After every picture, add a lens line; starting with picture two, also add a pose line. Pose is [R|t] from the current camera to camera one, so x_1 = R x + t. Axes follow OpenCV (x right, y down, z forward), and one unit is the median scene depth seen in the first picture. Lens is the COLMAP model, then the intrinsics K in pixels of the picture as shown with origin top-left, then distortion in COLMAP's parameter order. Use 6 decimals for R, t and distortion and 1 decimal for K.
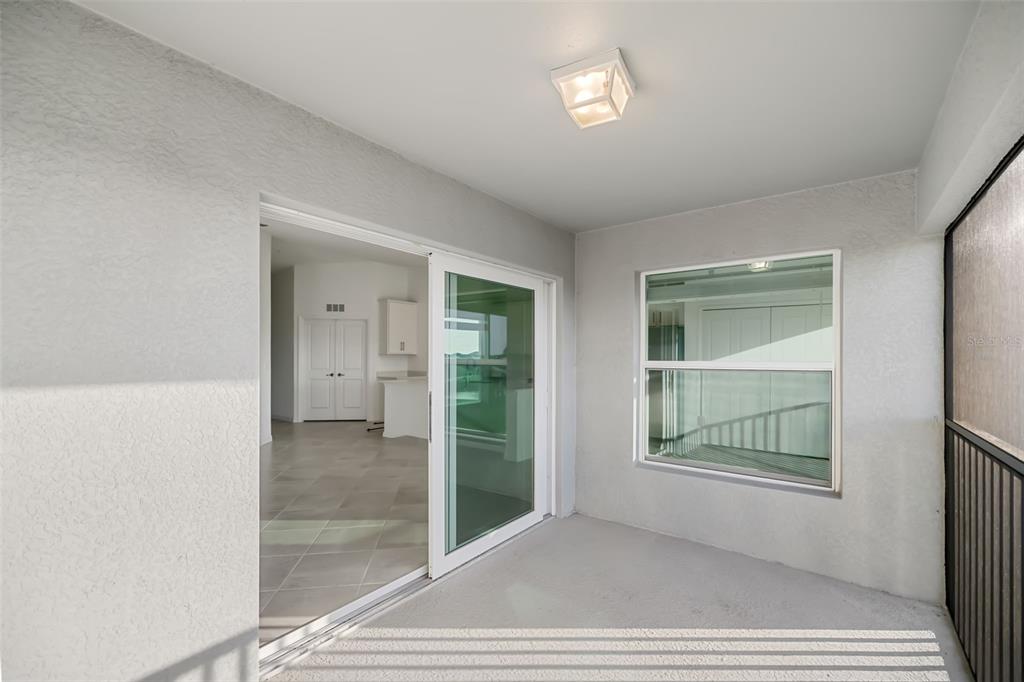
lens RADIAL K [[449.3, 0, 508.3], [0, 449.3, 354.7], [0, 0, 1]] dist [-0.000059, 0.000030]
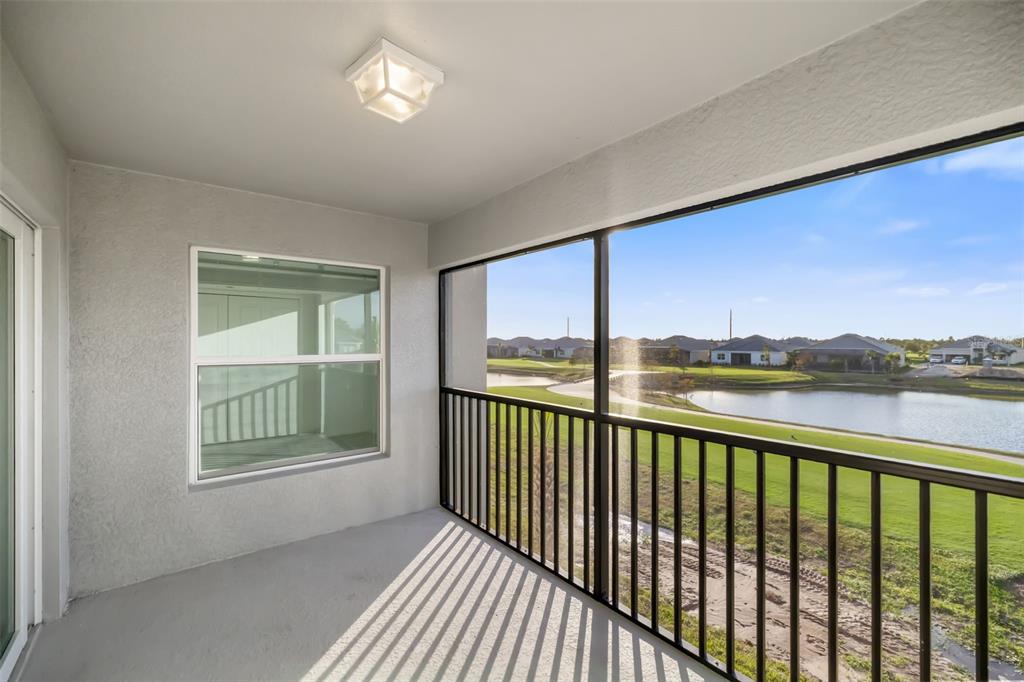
lens RADIAL K [[430.1, 0, 512.0], [0, 430.1, 341.0], [0, 0, 1]] dist [0.001034, 0.000224]
pose [[0.248576, 0.004661, 0.968601, -0.339739], [0.005525, 0.999965, -0.006230, -0.006956], [-0.968597, 0.006900, 0.248541, 0.293341]]
